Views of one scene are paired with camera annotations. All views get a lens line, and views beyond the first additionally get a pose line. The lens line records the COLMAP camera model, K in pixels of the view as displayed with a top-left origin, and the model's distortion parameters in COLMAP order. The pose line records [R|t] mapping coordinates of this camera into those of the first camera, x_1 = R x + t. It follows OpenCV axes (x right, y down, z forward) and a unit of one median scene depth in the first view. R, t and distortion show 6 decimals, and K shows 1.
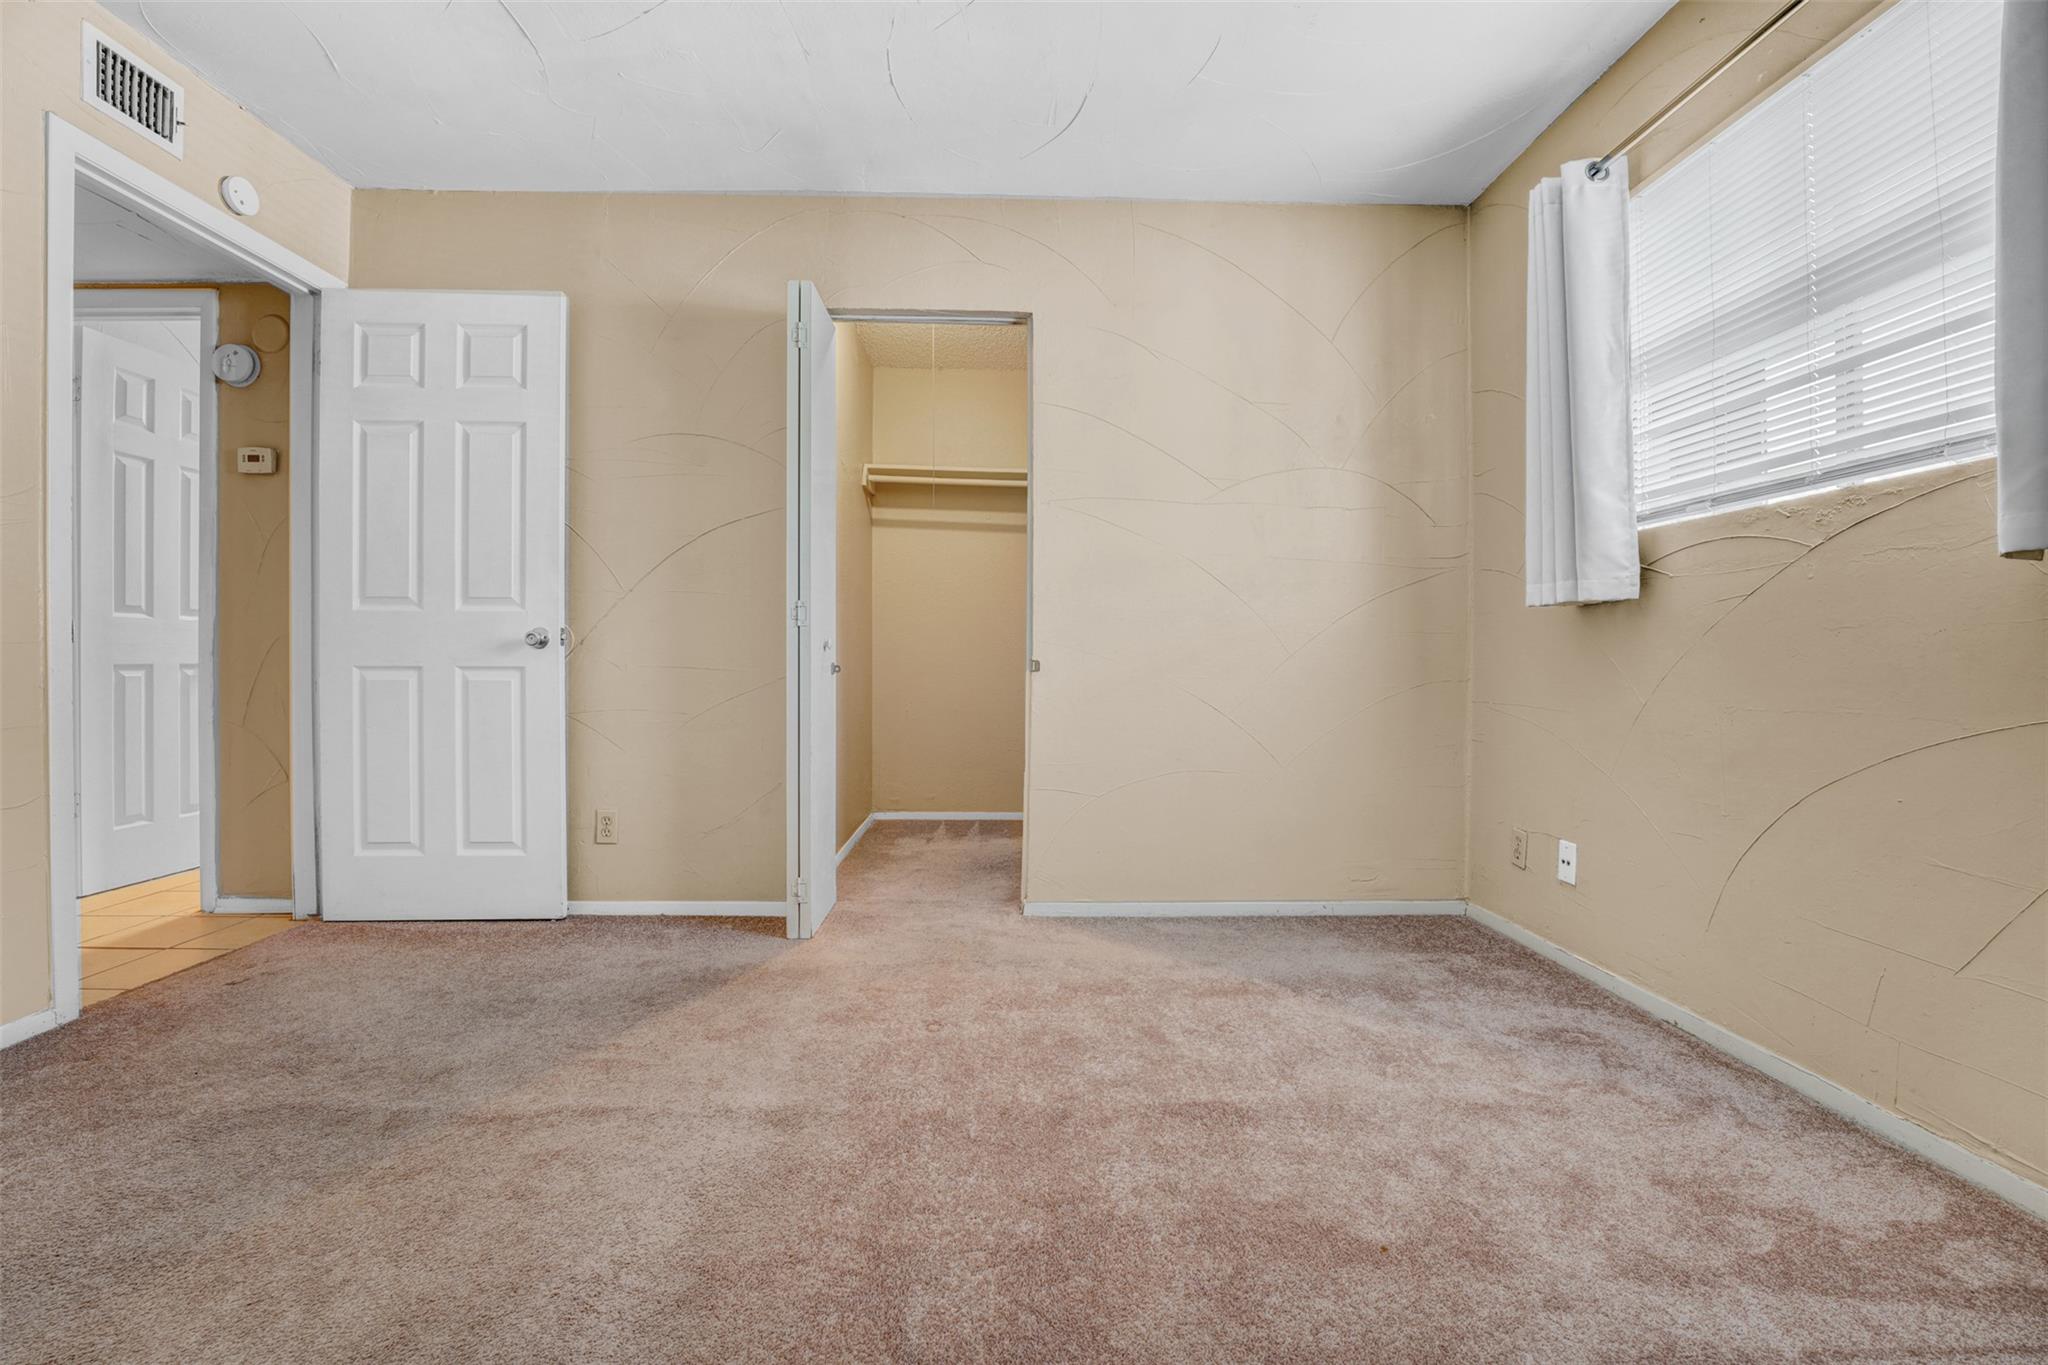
lens RADIAL K [[839.3, 0, 1015.3], [0, 839.3, 660.2], [0, 0, 1]] dist [-0.029071, 0.002060]
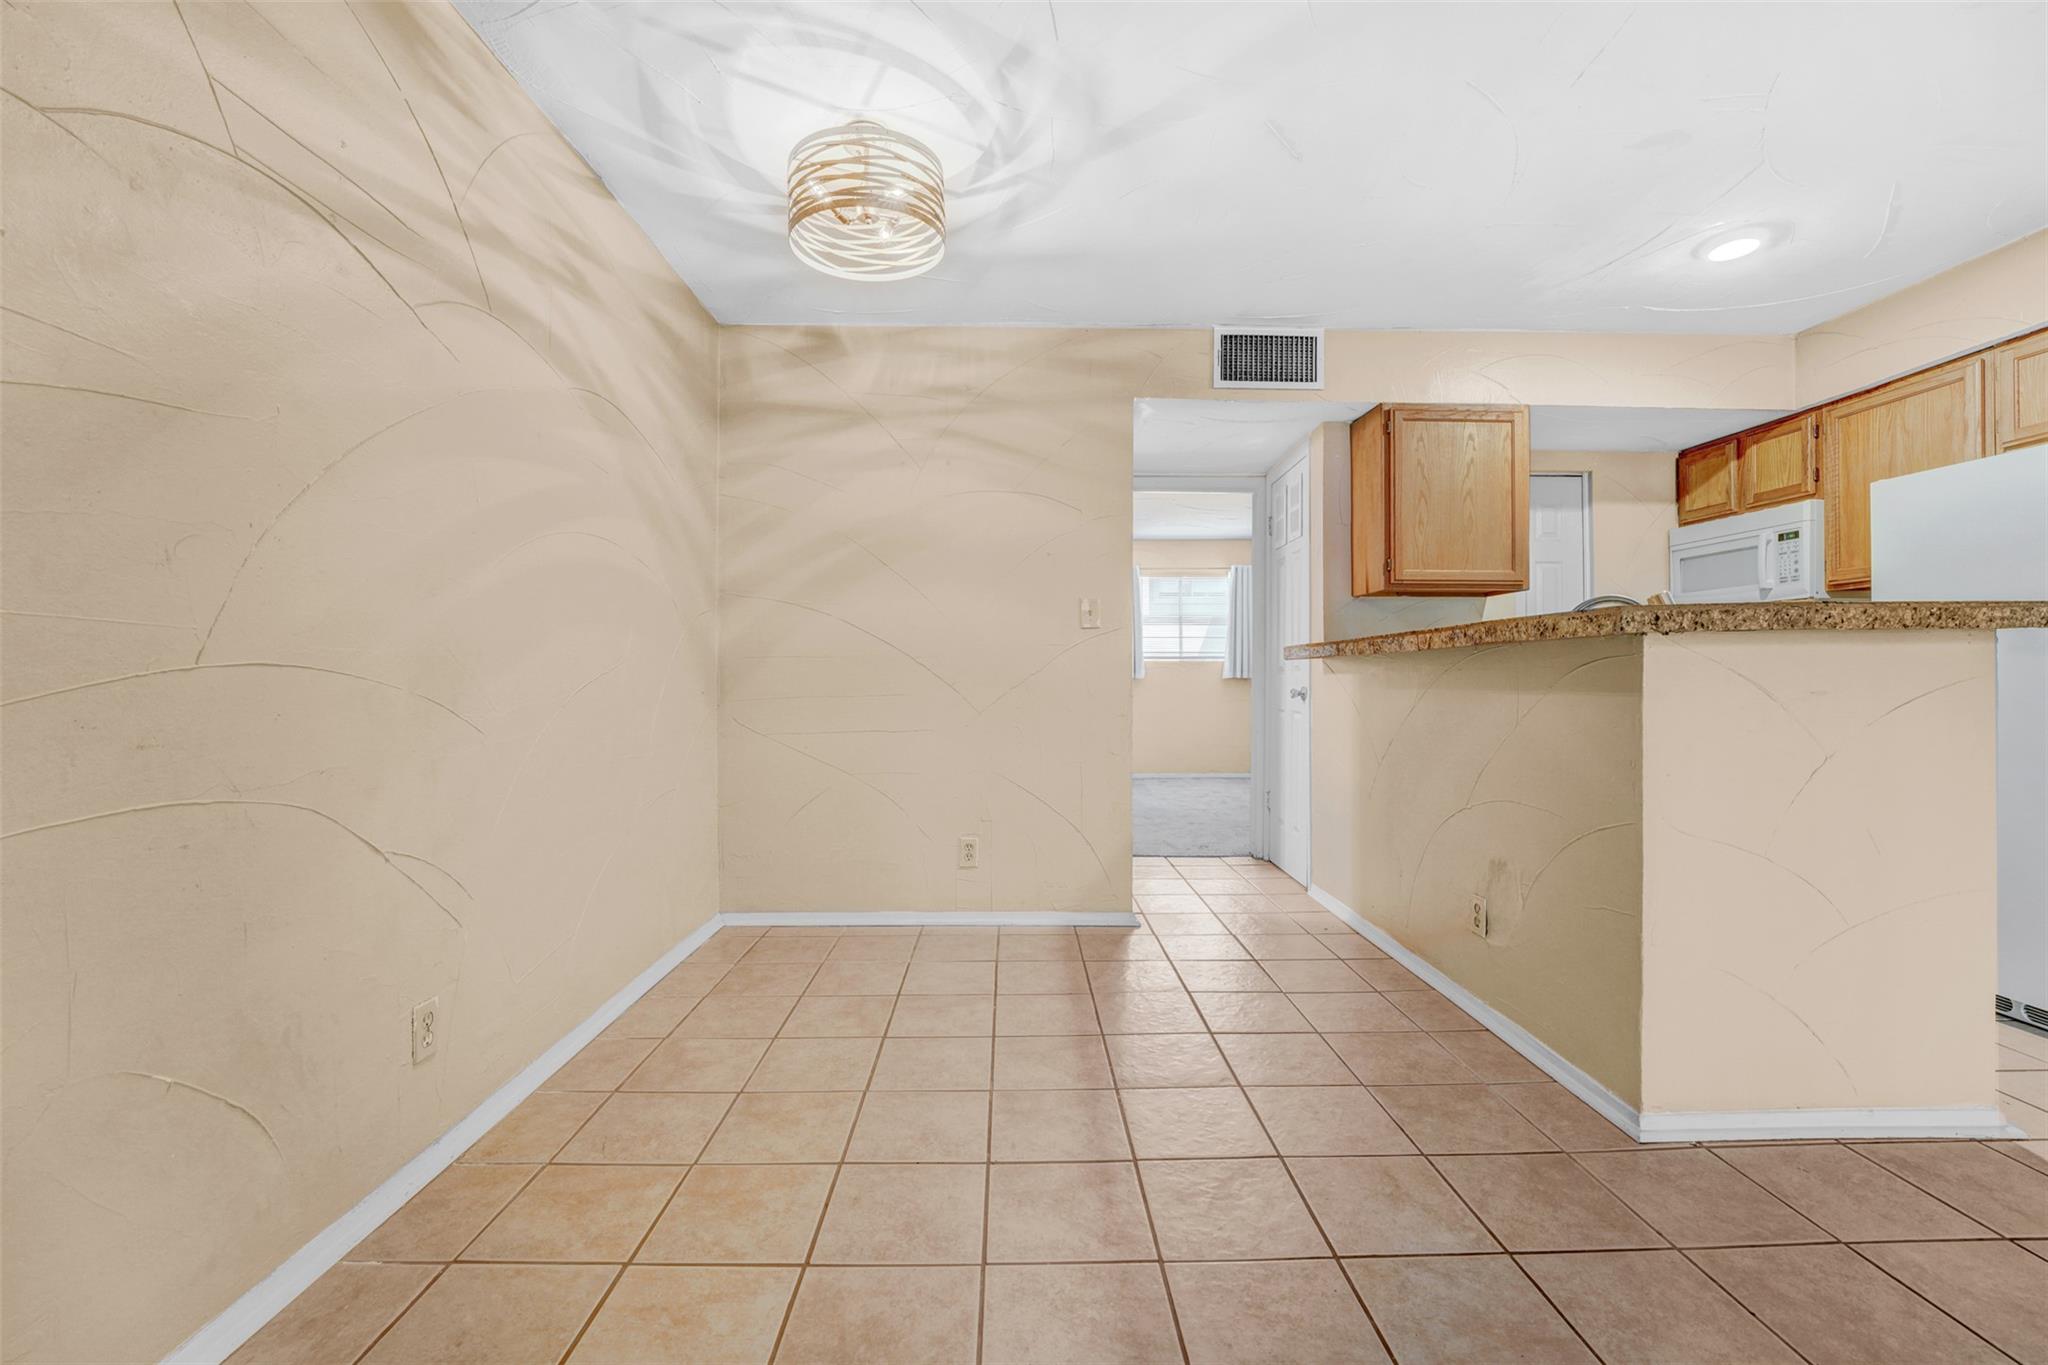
lens RADIAL K [[839.3, 0, 1016.1], [0, 839.3, 681.6], [0, 0, 1]] dist [-0.029071, 0.002060]
pose [[0.026135, 0.001151, 0.999658, -2.753275], [0.007694, 0.999969, -0.001352, -0.044614], [-0.999629, 0.007726, 0.026125, 1.223713]]
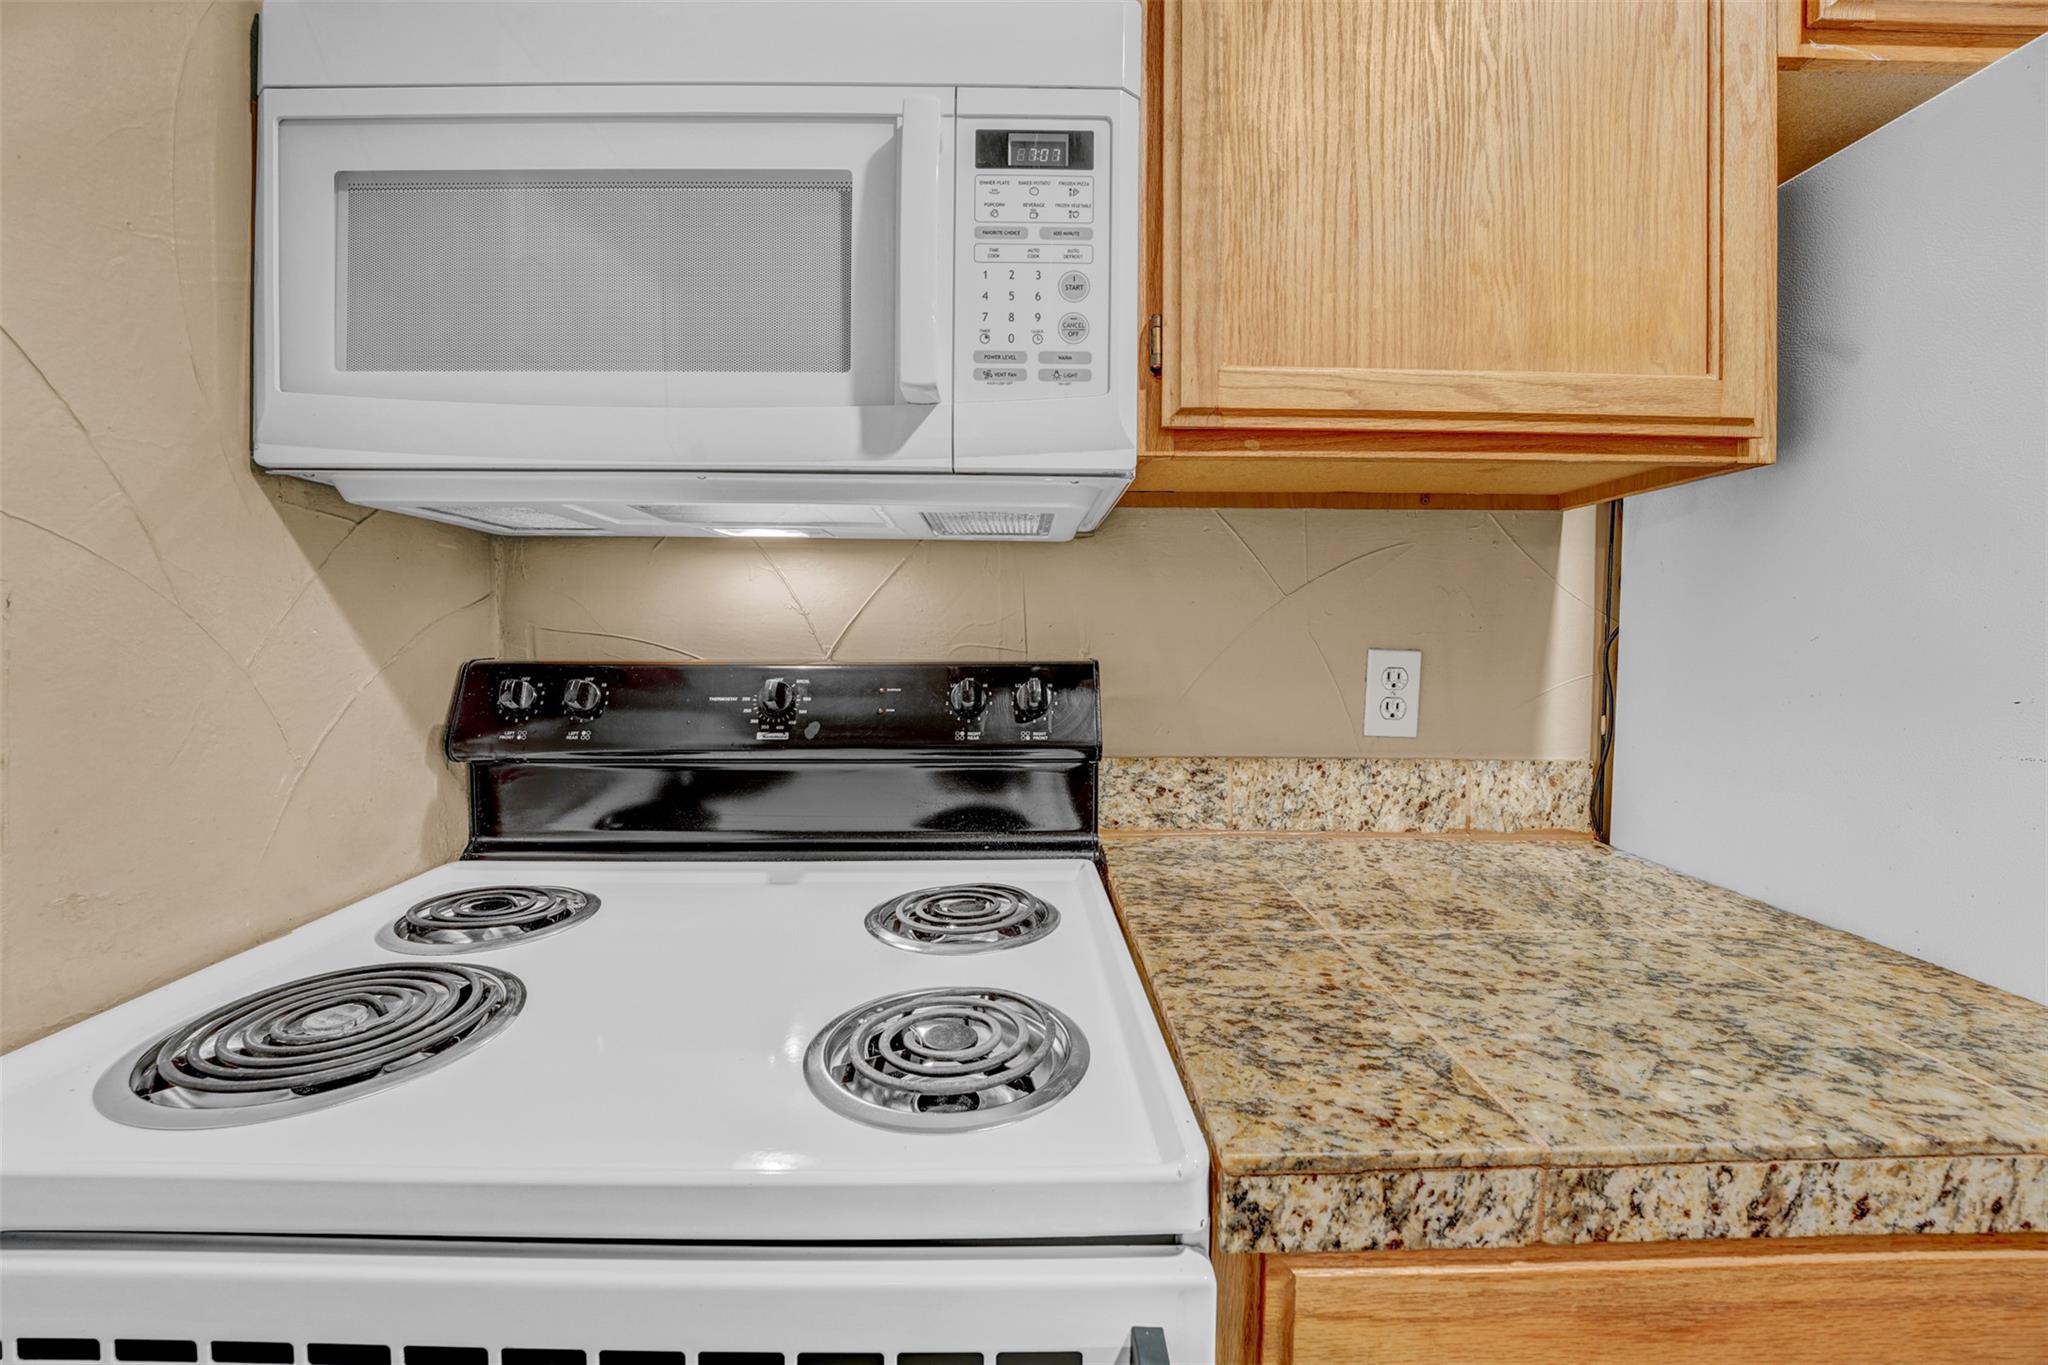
lens RADIAL K [[839.3, 0, 1014.7], [0, 839.3, 662.2], [0, 0, 1]] dist [-0.029071, 0.002060]
pose [[-0.999876, 0.001346, 0.015687, -1.378145], [0.001828, 0.999525, 0.030753, -0.117111], [-0.015638, 0.030778, -0.999404, 0.266207]]
